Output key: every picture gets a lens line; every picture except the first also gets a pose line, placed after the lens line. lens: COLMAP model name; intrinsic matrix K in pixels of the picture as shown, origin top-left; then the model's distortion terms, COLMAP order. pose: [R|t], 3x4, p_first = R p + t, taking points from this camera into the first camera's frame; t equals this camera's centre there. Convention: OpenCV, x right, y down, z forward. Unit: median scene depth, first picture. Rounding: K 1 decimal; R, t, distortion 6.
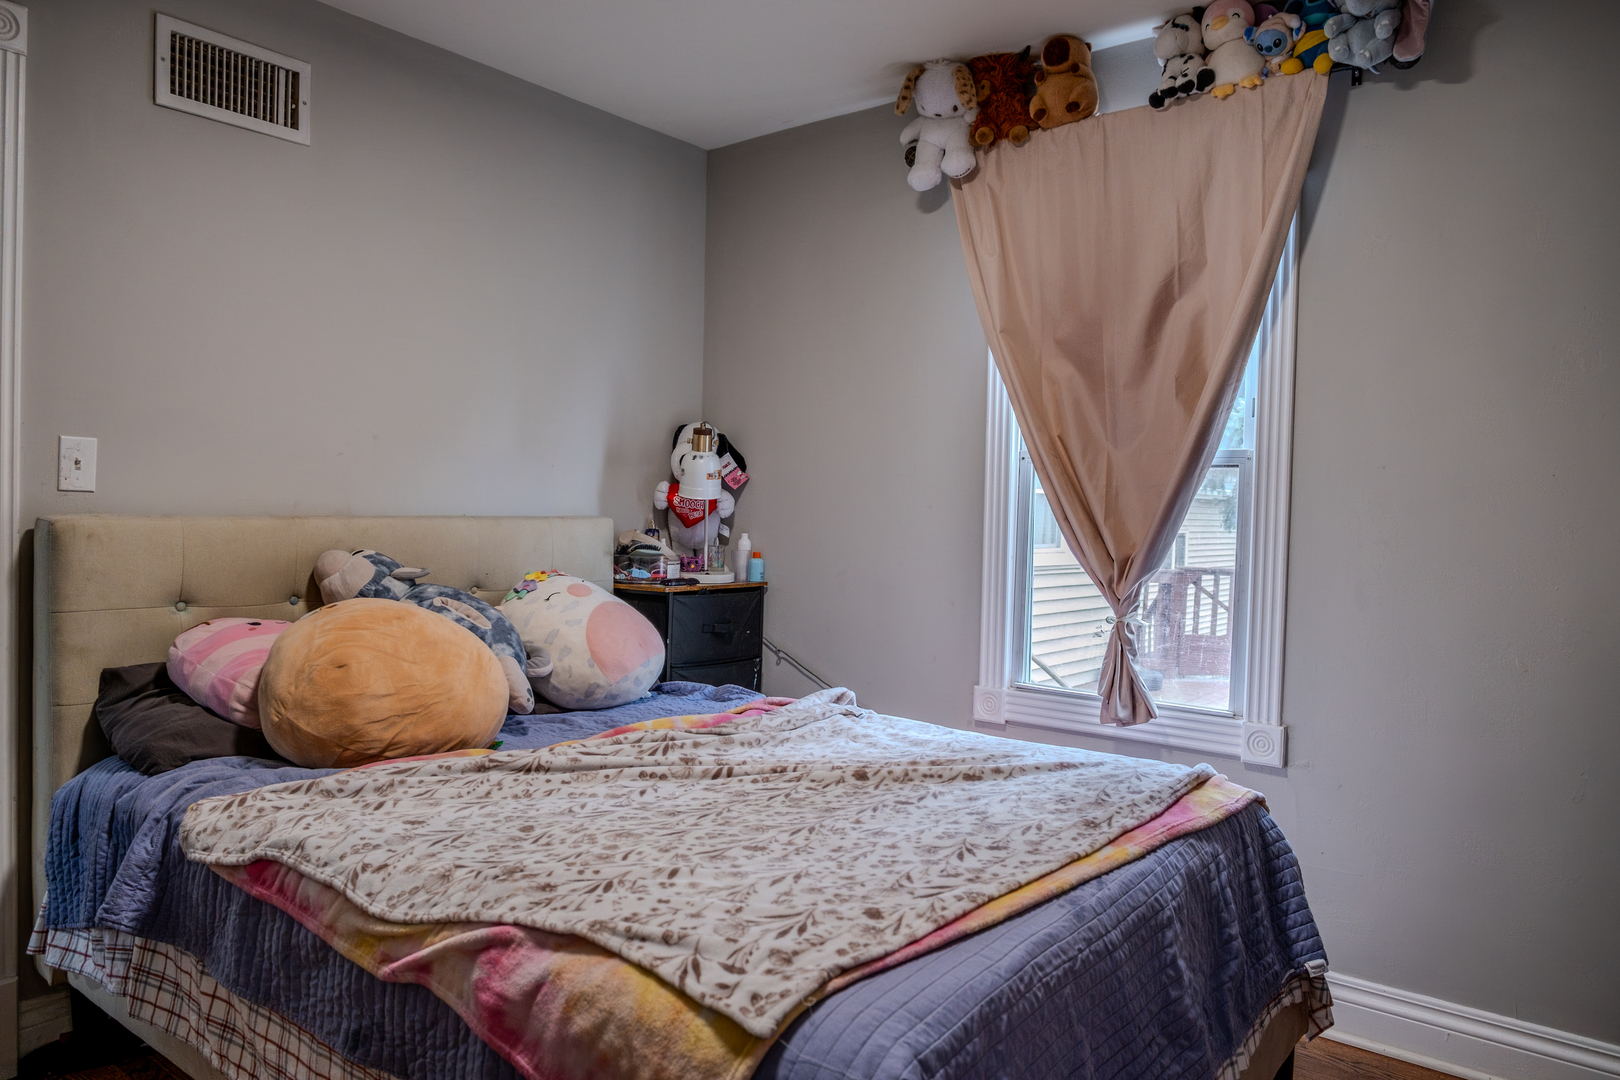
lens RADIAL K [[1092.3, 0, 811.5], [0, 1092.3, 540.4], [0, 0, 1]] dist [-0.016449, -0.002773]
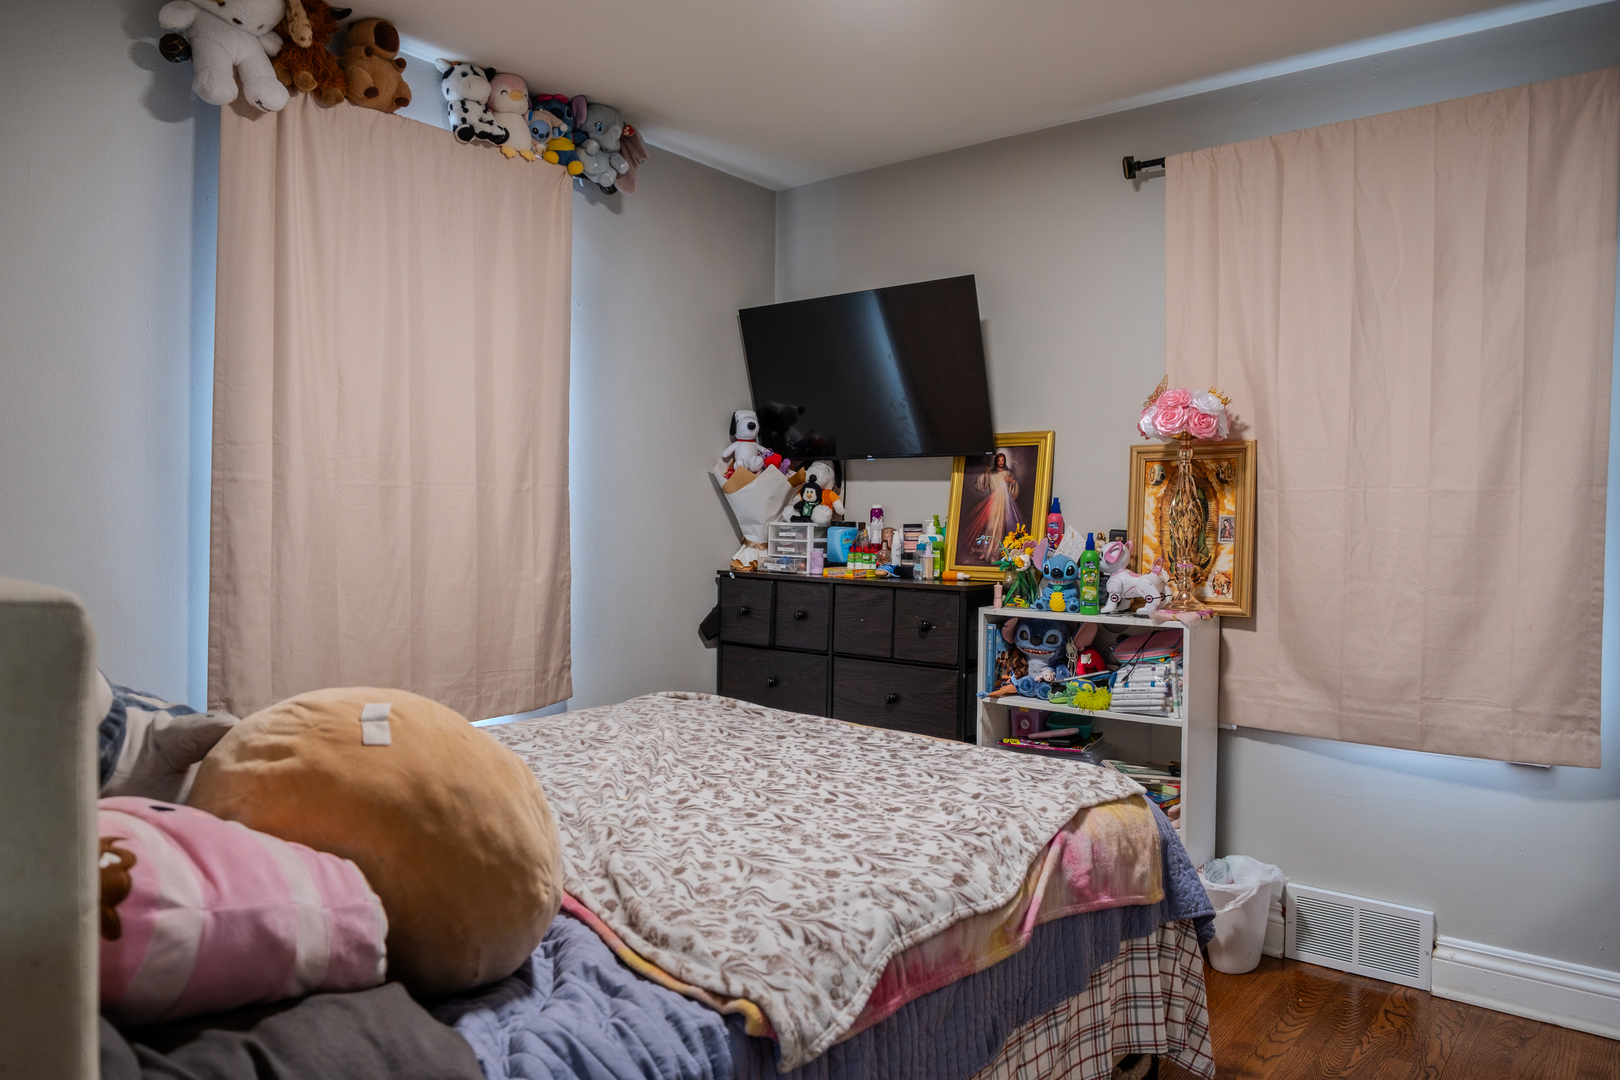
lens RADIAL K [[1092.3, 0, 811.0], [0, 1092.3, 539.0], [0, 0, 1]] dist [-0.016449, -0.002773]
pose [[0.000113, -0.044499, 0.999009, -1.304283], [0.019955, 0.998811, 0.044488, -0.057054], [-0.999801, 0.019930, 0.001001, 1.061112]]
